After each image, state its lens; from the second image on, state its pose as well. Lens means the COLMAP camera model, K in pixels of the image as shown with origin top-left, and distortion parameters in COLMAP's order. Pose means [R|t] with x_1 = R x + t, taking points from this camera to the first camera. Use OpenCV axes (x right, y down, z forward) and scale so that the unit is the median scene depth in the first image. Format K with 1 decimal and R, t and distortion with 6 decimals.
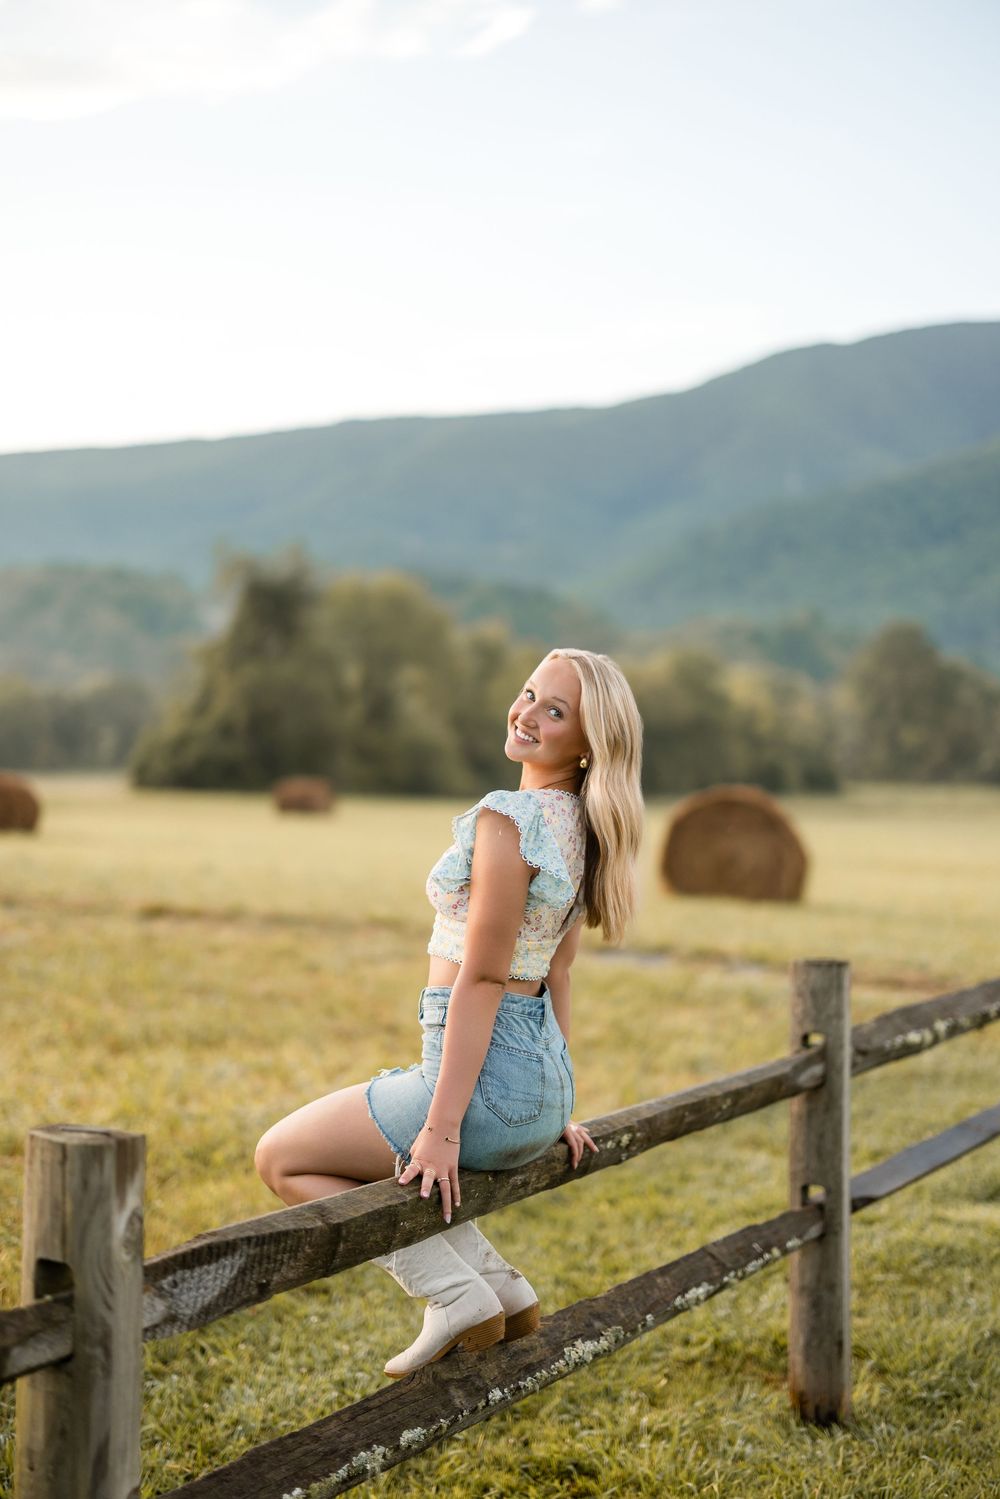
lens RADIAL K [[2160.5, 0, 500.0], [0, 2160.5, 749.5], [0, 0, 1]] dist [0.012172, 0.059260]
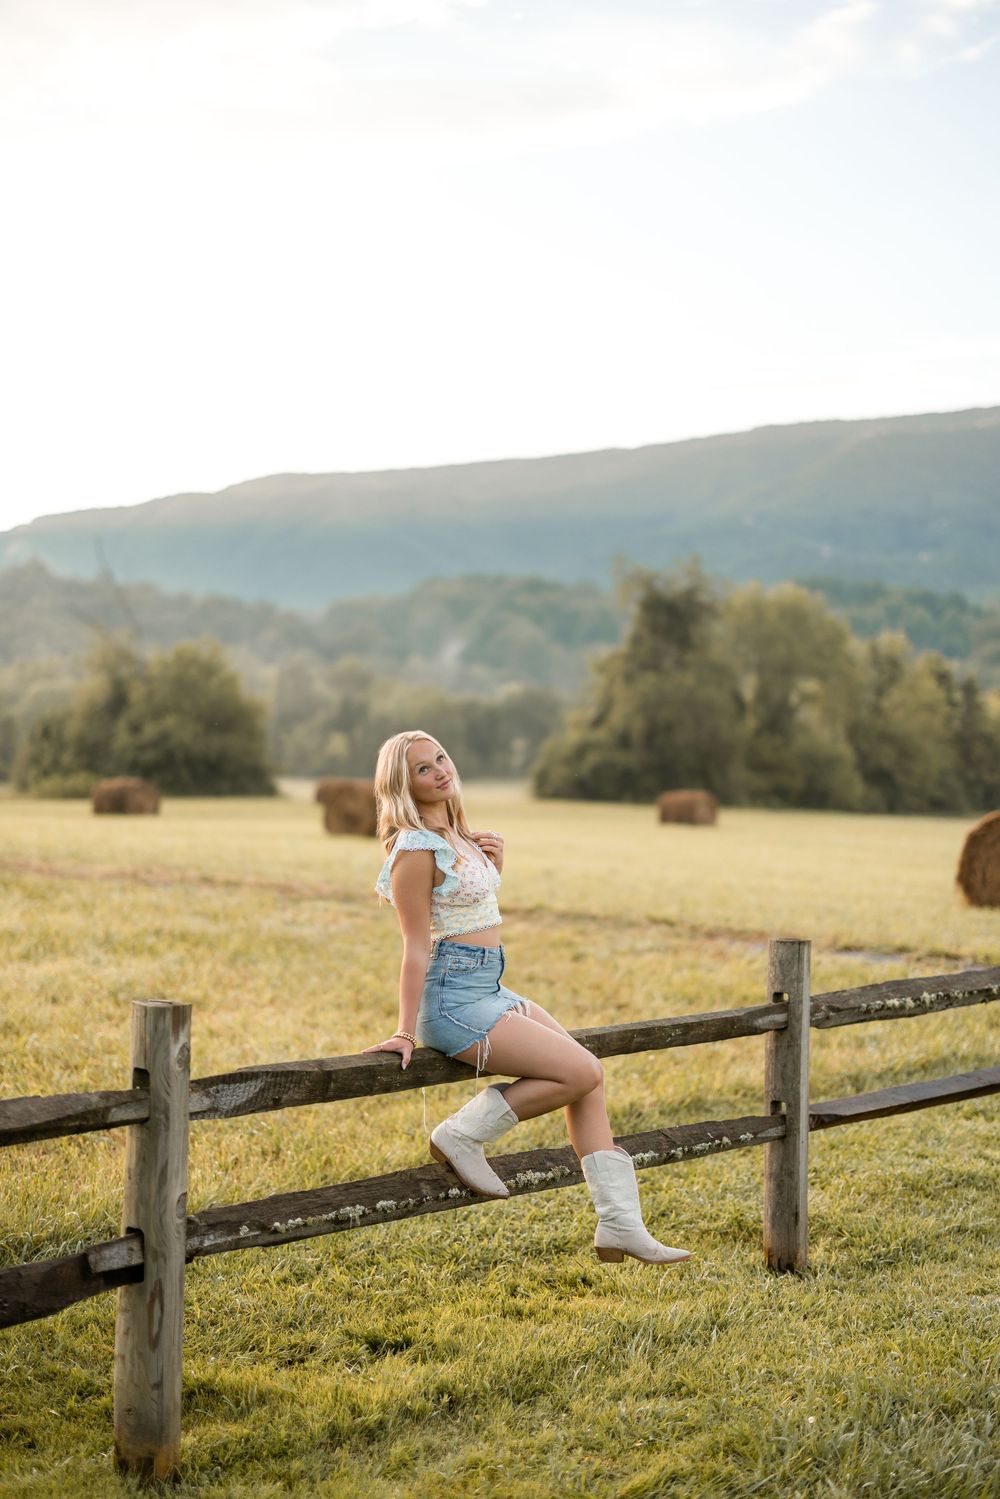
lens RADIAL K [[2160.5, 0, 500.0], [0, 2160.5, 749.5], [0, 0, 1]] dist [0.012172, 0.059260]
pose [[0.981808, 0.004702, -0.189818, 0.233976], [-0.005409, 0.999980, -0.003208, -0.019522], [0.189799, 0.004176, 0.981814, -0.405965]]
